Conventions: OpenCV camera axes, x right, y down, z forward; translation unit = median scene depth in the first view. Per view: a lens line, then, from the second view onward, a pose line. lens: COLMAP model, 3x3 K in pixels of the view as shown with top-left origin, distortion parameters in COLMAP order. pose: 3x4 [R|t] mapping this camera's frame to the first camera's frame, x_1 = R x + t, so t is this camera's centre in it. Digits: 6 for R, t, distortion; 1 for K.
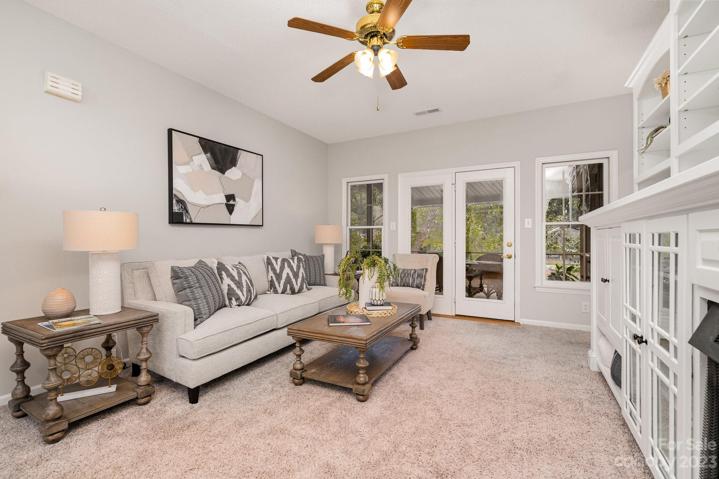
lens RADIAL K [[329.4, 0, 358.6], [0, 329.4, 240.2], [0, 0, 1]] dist [-0.003107, 0.000171]
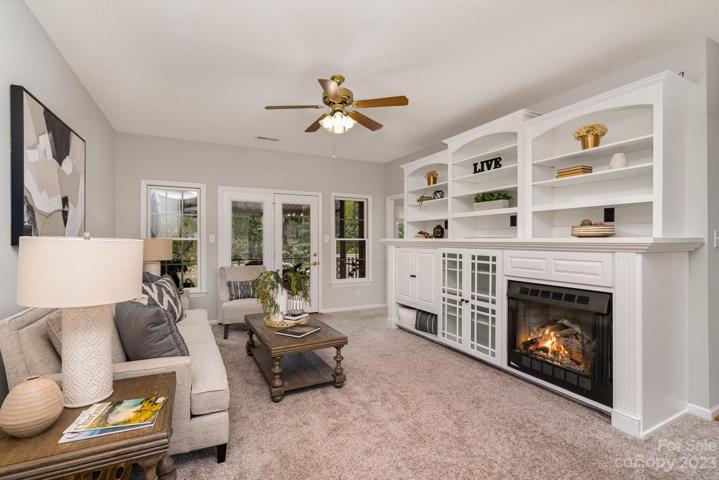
lens RADIAL K [[329.4, 0, 357.2], [0, 329.4, 237.9], [0, 0, 1]] dist [-0.003107, 0.000171]
pose [[0.567466, 0.006167, 0.823374, -0.615051], [-0.001246, 0.999977, -0.006631, -0.051856], [-0.823396, 0.002737, 0.567461, 0.130273]]
